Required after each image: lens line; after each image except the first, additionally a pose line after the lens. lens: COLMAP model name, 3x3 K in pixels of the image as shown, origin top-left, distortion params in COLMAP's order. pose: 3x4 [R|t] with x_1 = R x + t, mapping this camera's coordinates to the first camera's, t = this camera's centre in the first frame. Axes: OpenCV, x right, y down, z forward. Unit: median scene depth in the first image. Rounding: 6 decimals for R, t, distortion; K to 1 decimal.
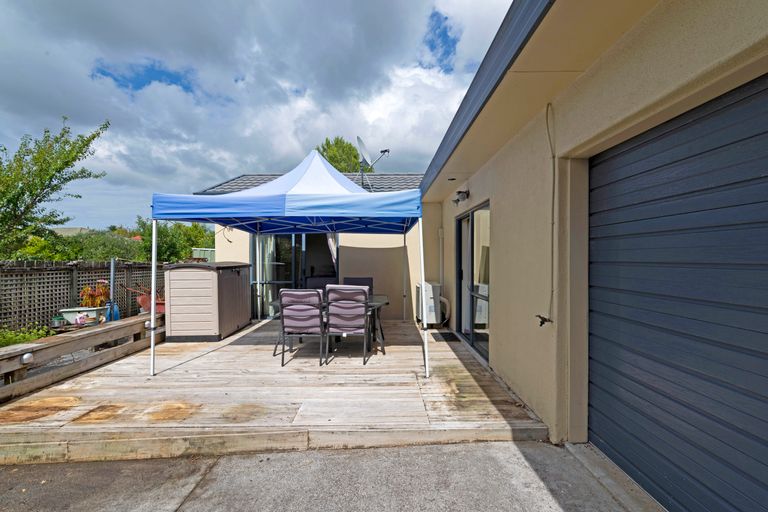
lens RADIAL K [[326.6, 0, 381.7], [0, 326.6, 259.5], [0, 0, 1]] dist [-0.000141, -0.000109]
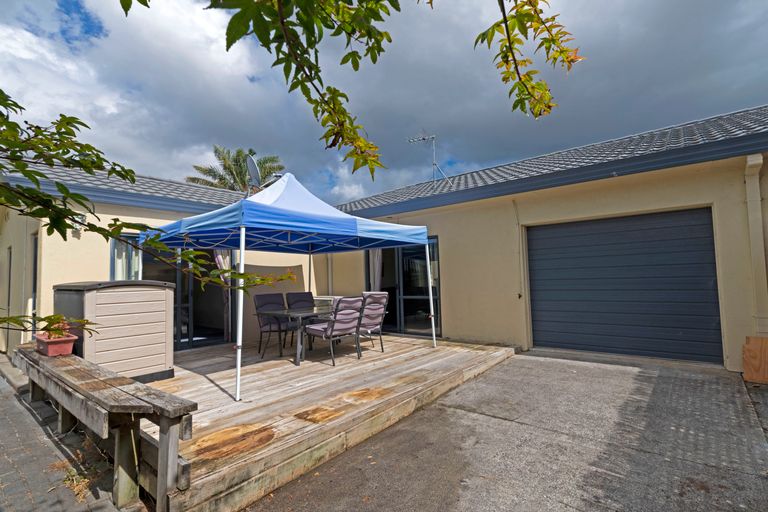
lens RADIAL K [[326.6, 0, 381.7], [0, 326.6, 259.5], [0, 0, 1]] dist [-0.000141, -0.000109]
pose [[0.689113, 0.034476, 0.723833, -1.488696], [0.019406, 0.997631, -0.065993, 0.052710], [-0.724394, 0.059524, 0.686812, 0.112377]]
